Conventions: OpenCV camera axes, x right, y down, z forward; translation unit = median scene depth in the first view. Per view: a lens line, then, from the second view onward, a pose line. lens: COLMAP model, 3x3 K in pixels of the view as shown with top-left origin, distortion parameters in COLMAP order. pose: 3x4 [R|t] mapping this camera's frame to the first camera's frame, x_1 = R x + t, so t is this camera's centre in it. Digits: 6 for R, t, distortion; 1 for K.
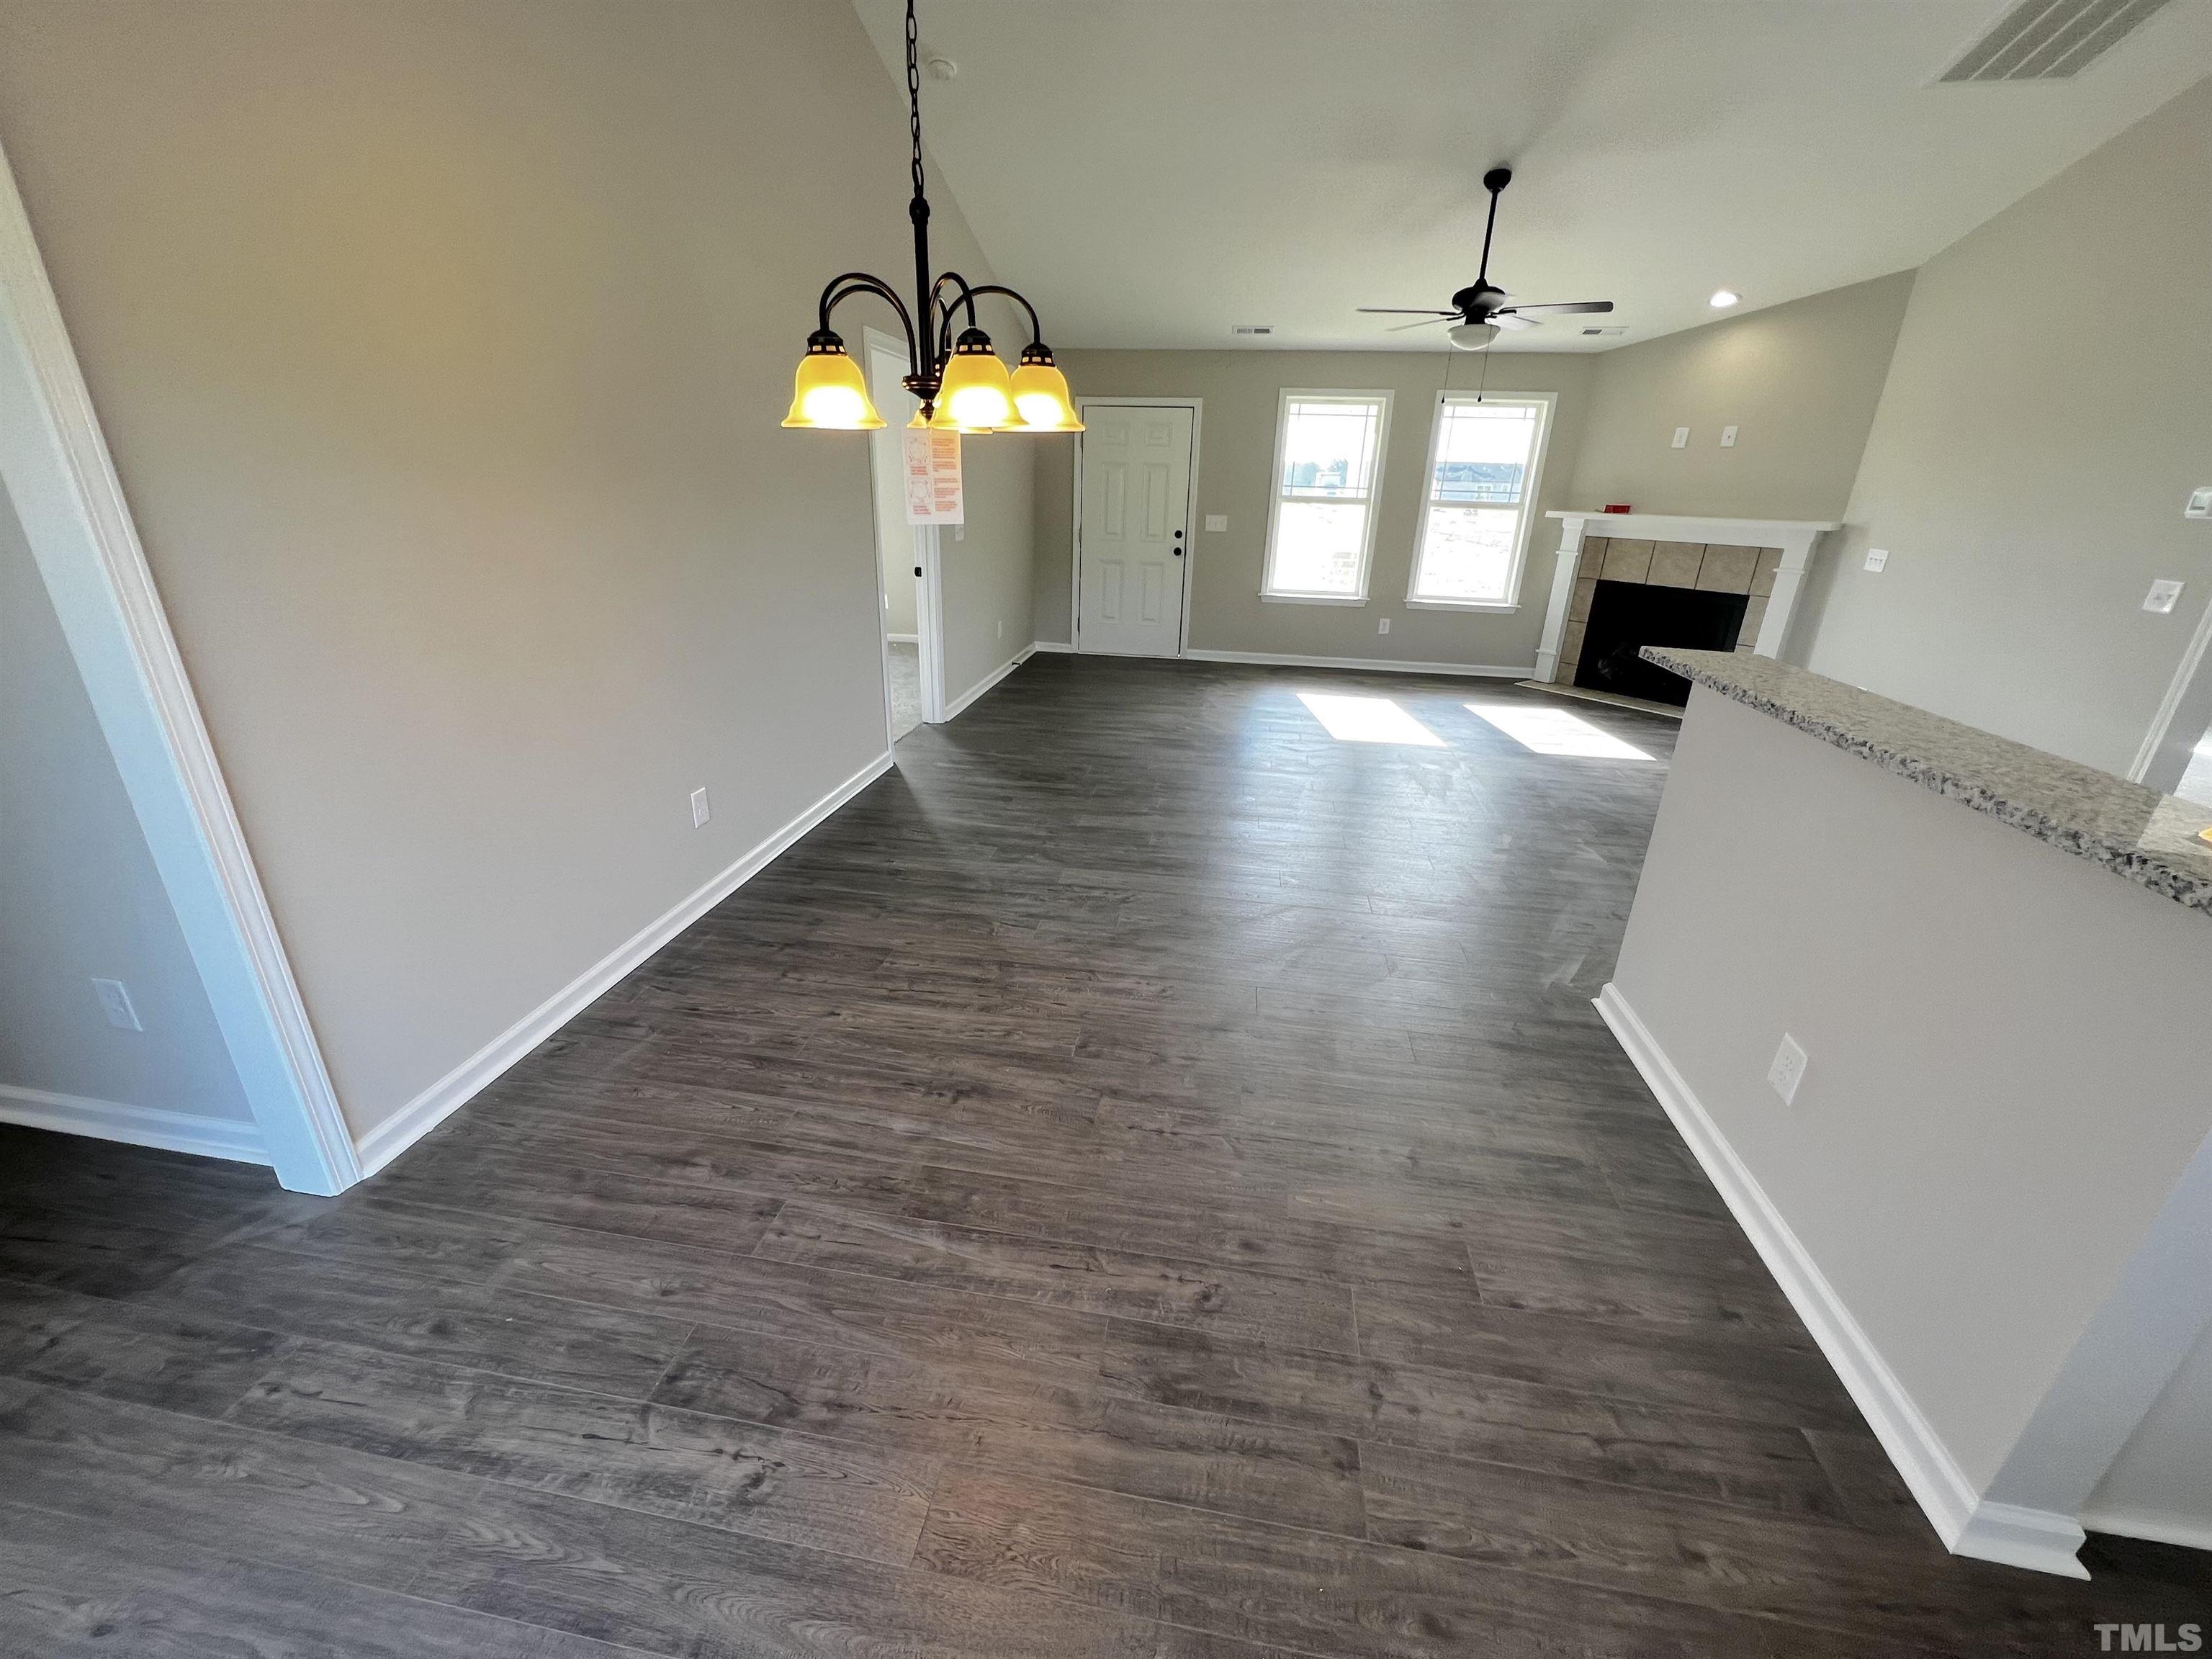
lens RADIAL K [[883.7, 0, 1104.0], [0, 883.7, 828.5], [0, 0, 1]] dist [-0.004343, 0.000470]
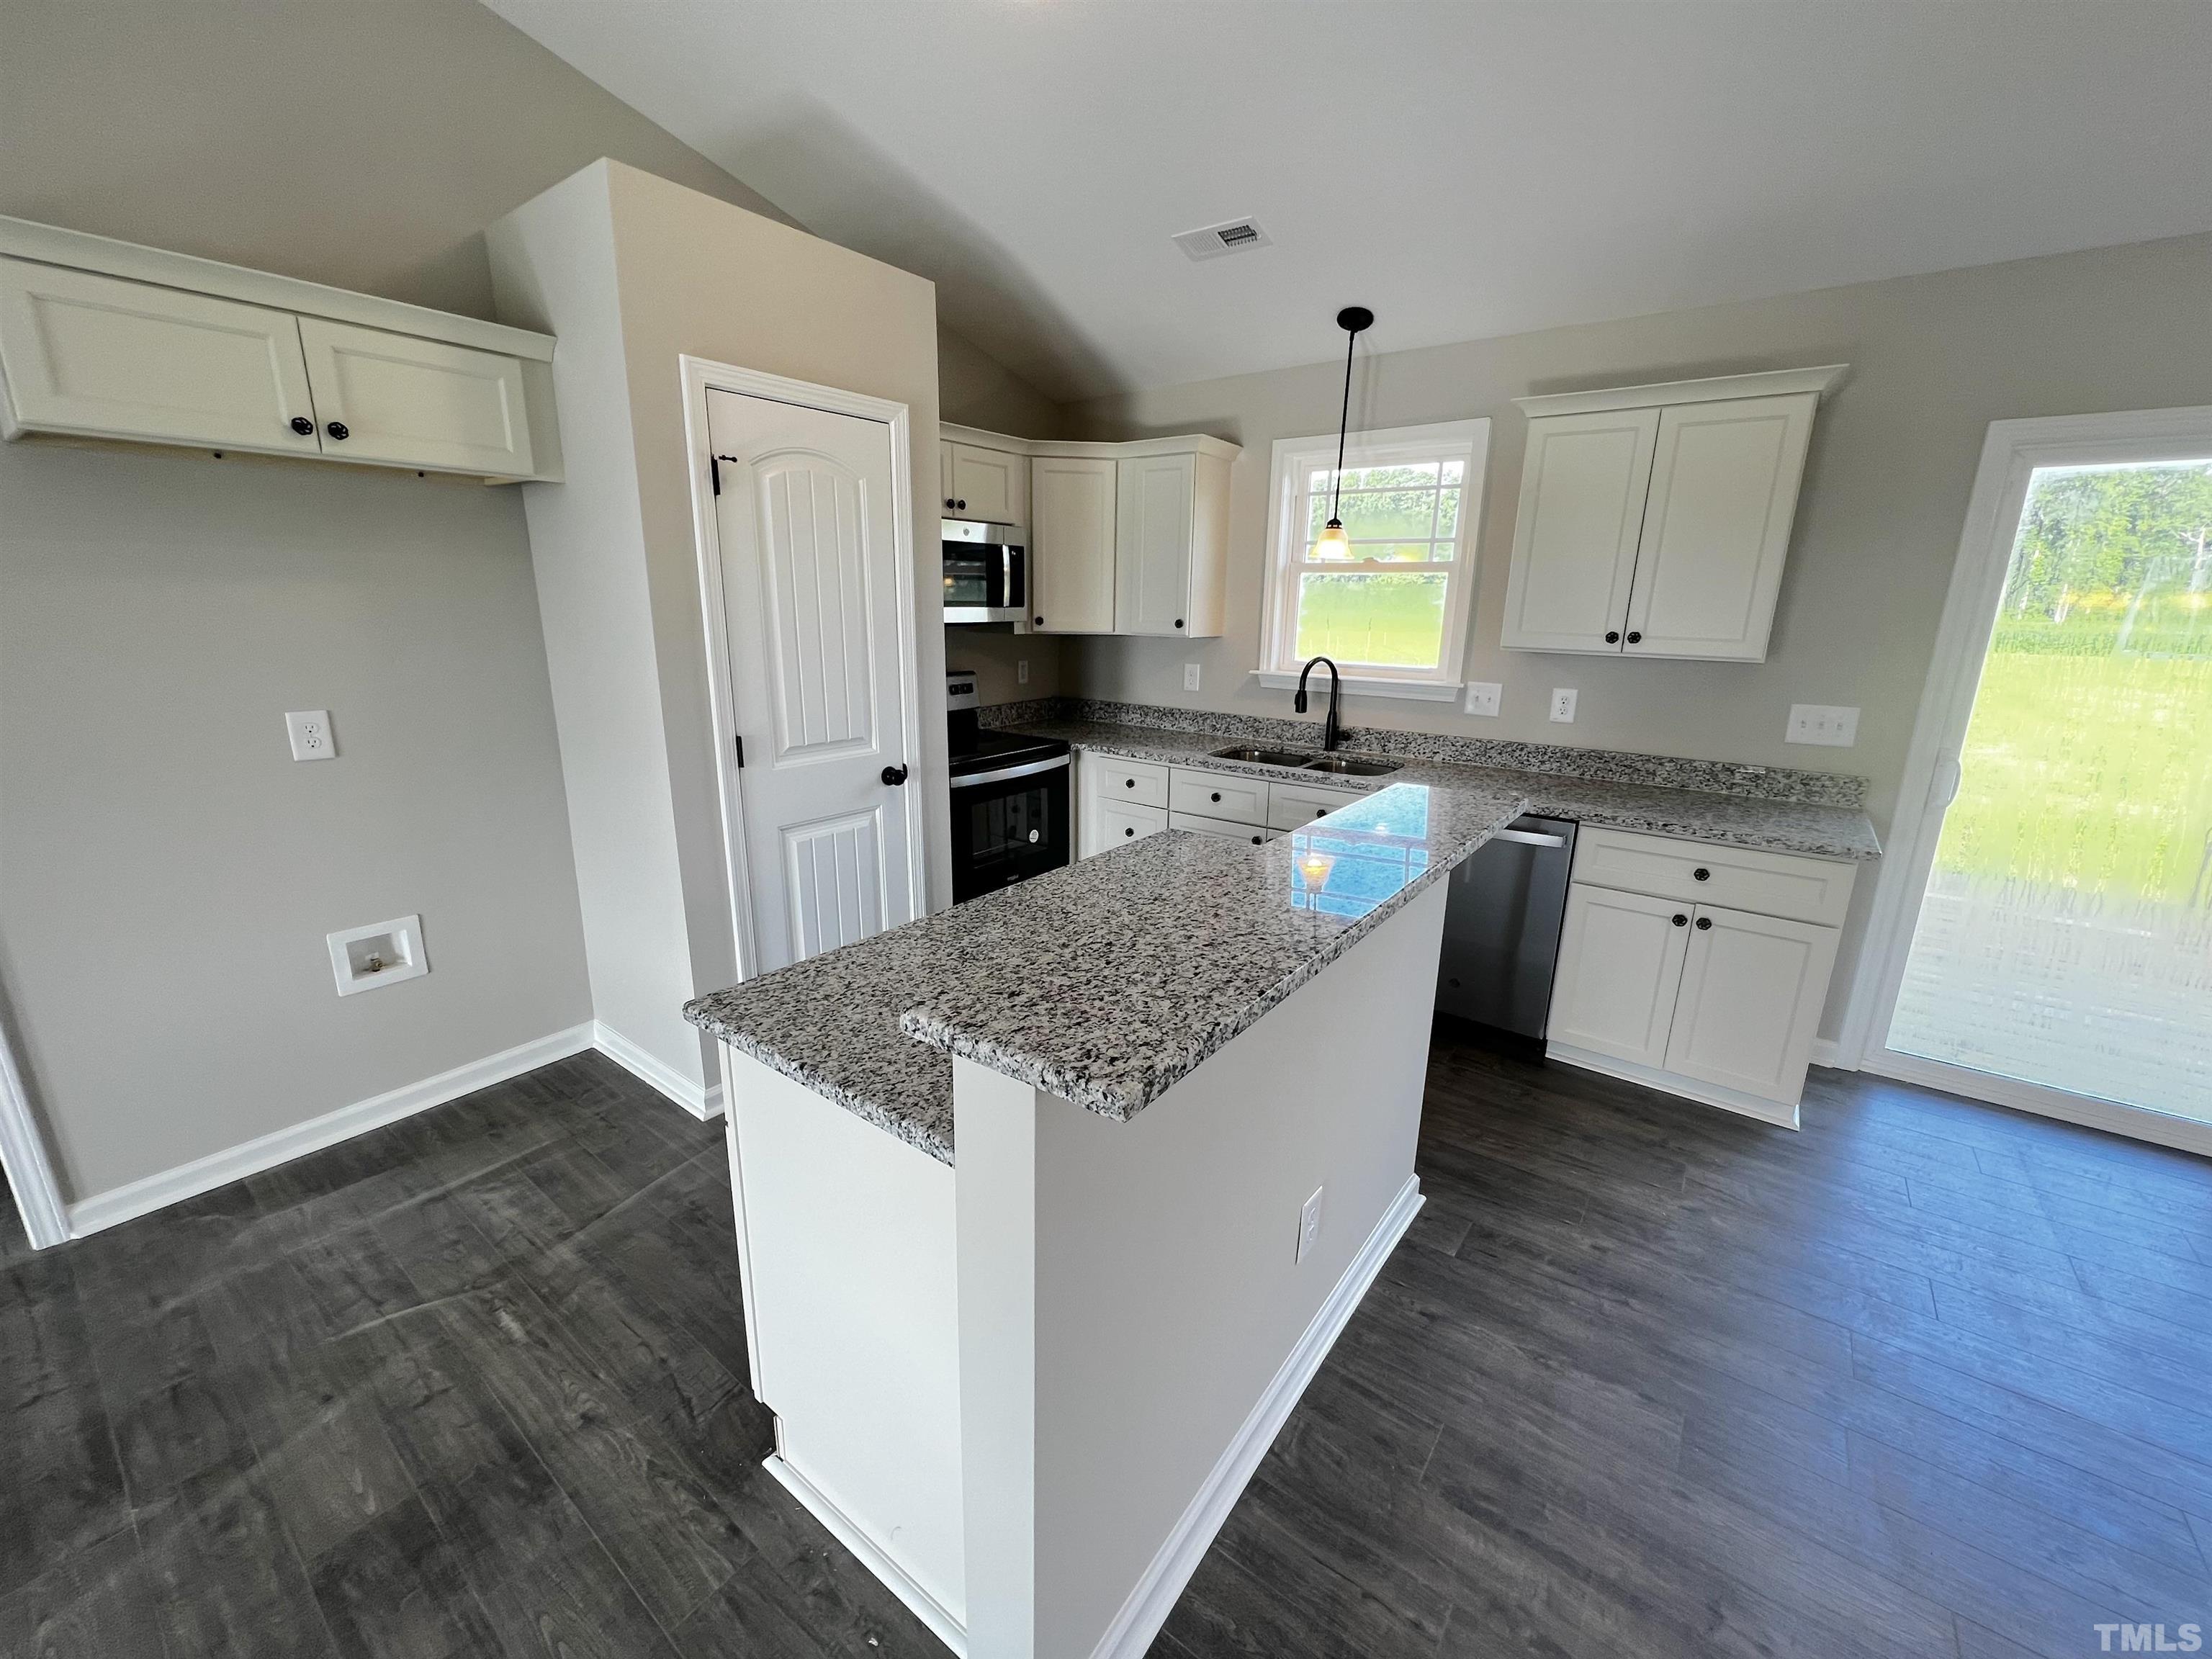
lens RADIAL K [[883.7, 0, 1101.6], [0, 883.7, 830.5], [0, 0, 1]] dist [-0.004343, 0.000470]
pose [[-0.882388, -0.154445, 0.444452, 0.177122], [0.141137, 0.814219, 0.563142, -0.171433], [-0.448855, 0.559638, -0.696659, 0.428306]]
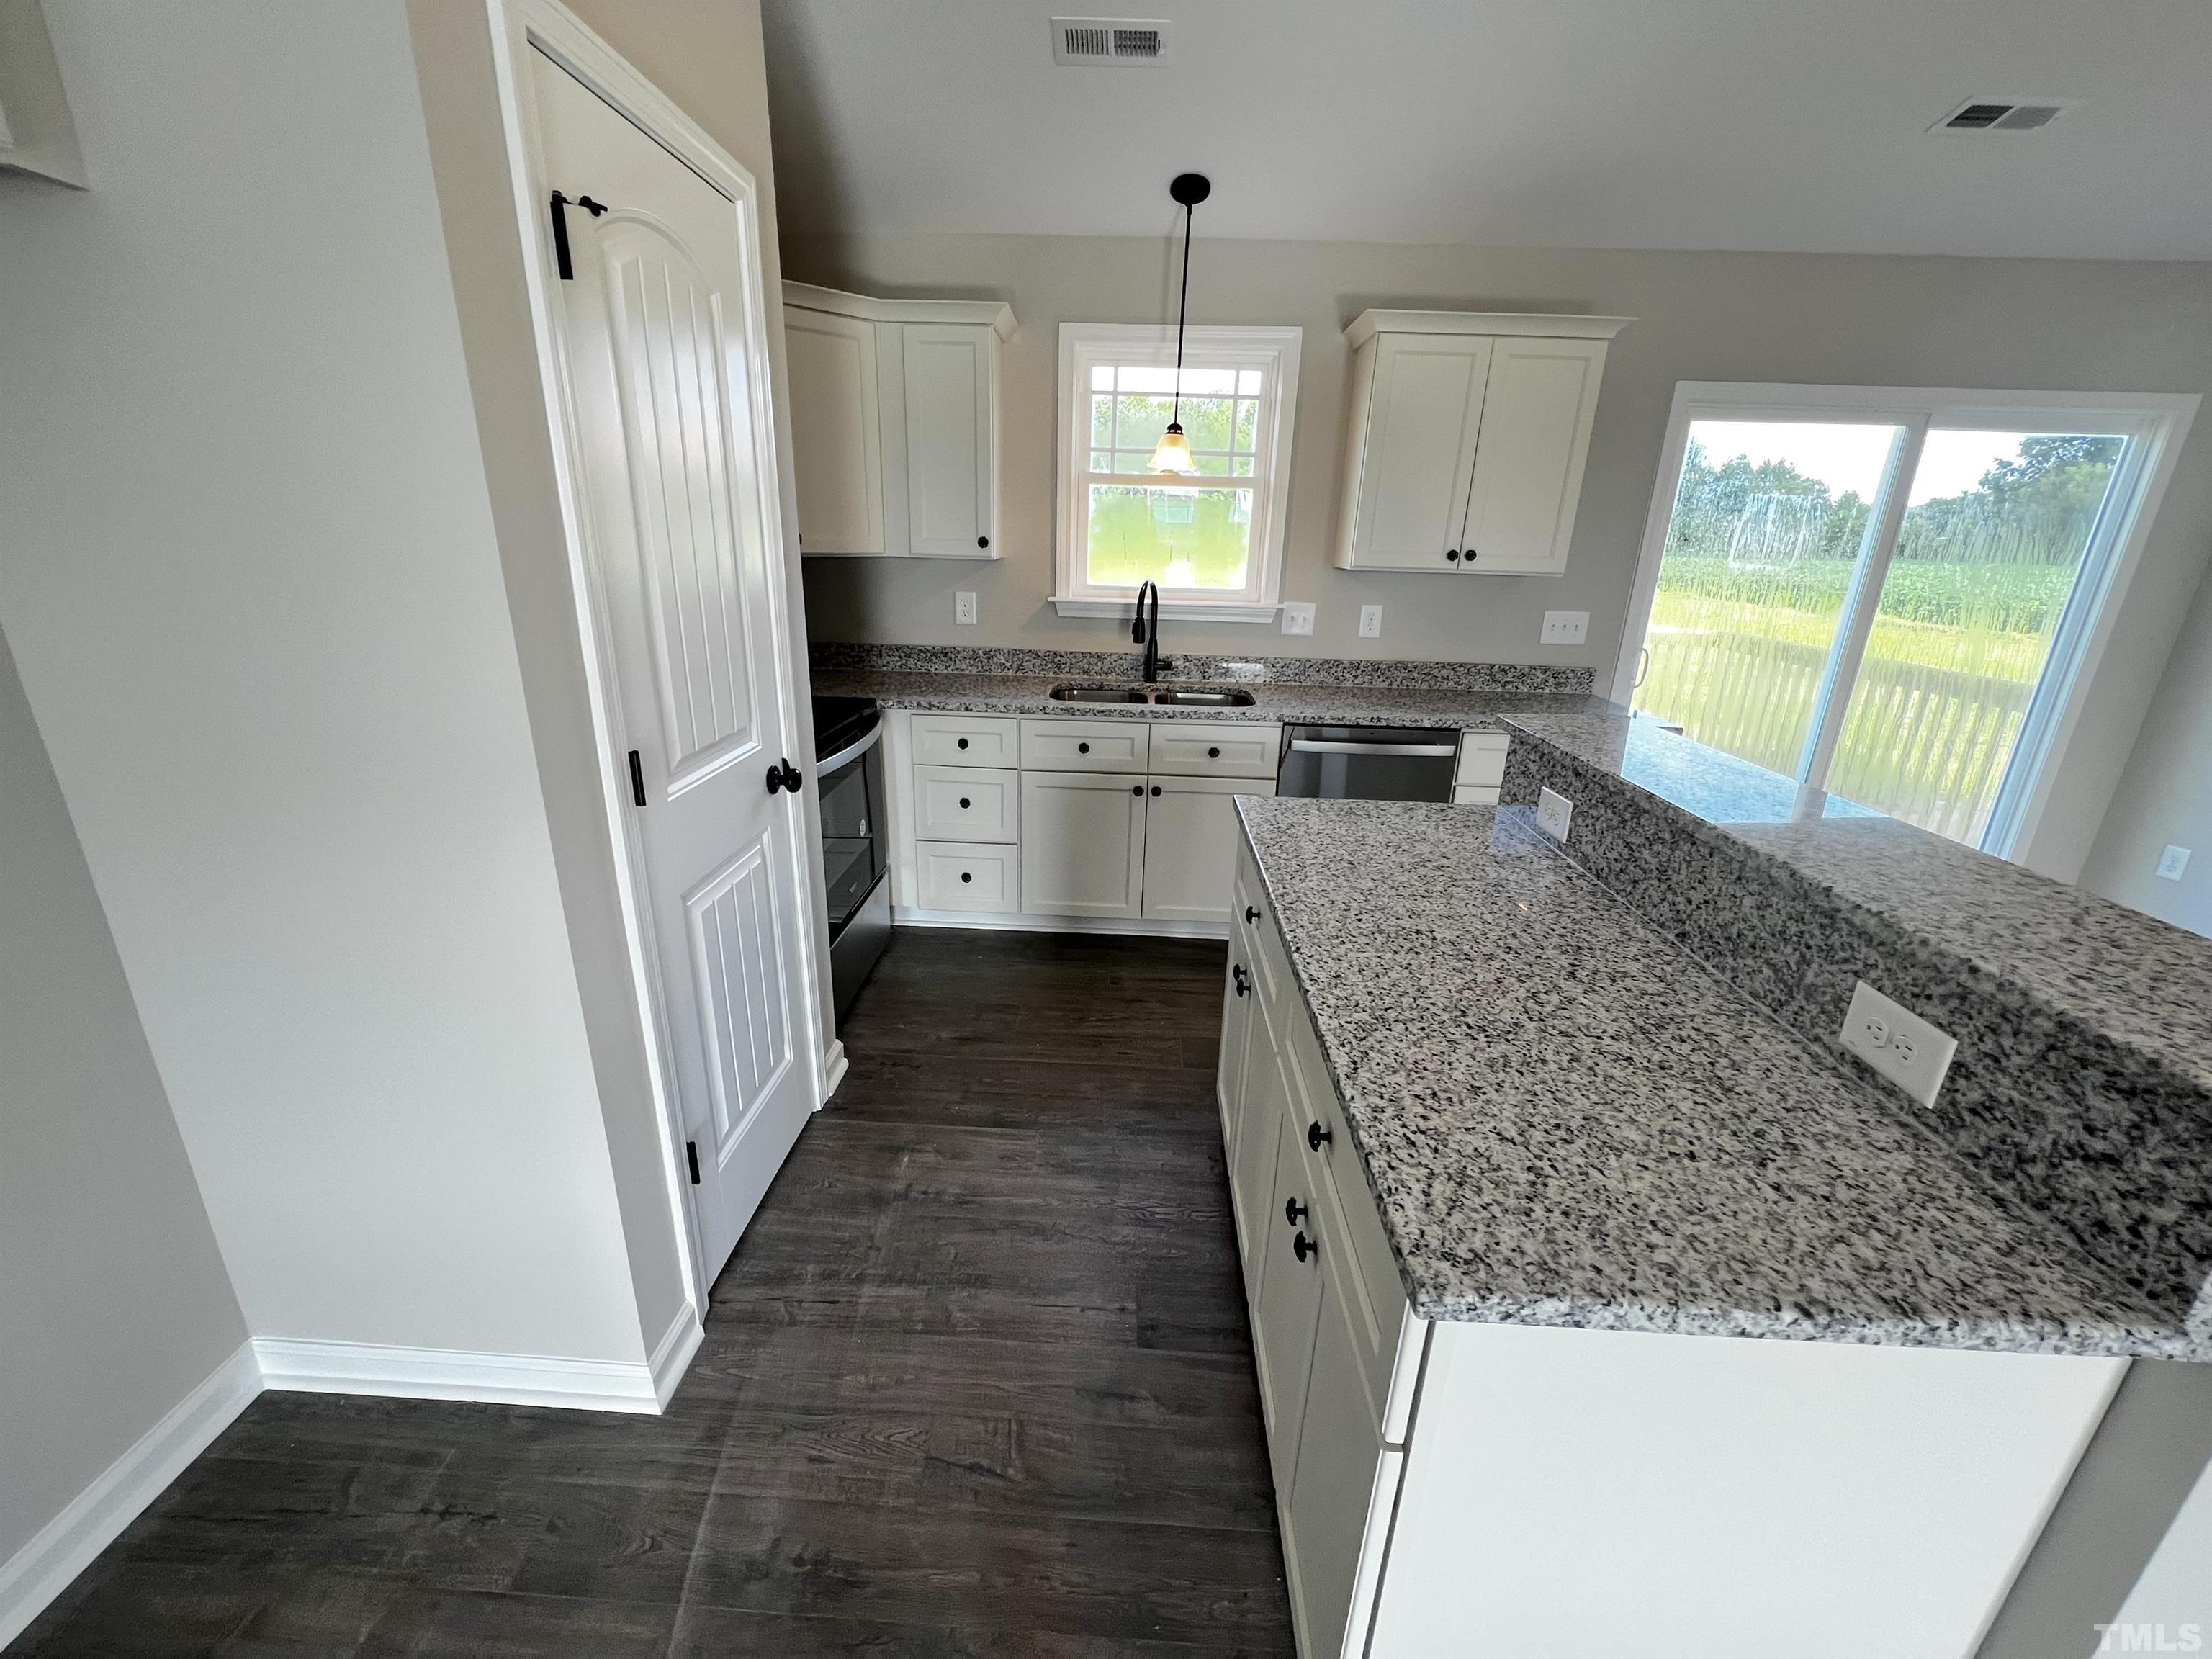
lens RADIAL K [[883.7, 0, 1098.5], [0, 883.7, 827.1], [0, 0, 1]] dist [-0.004343, 0.000470]
pose [[-0.991880, -0.010902, -0.126712, 0.413169], [-0.090397, 0.761263, 0.642111, -0.142351], [0.089461, 0.648351, -0.756067, 0.389801]]
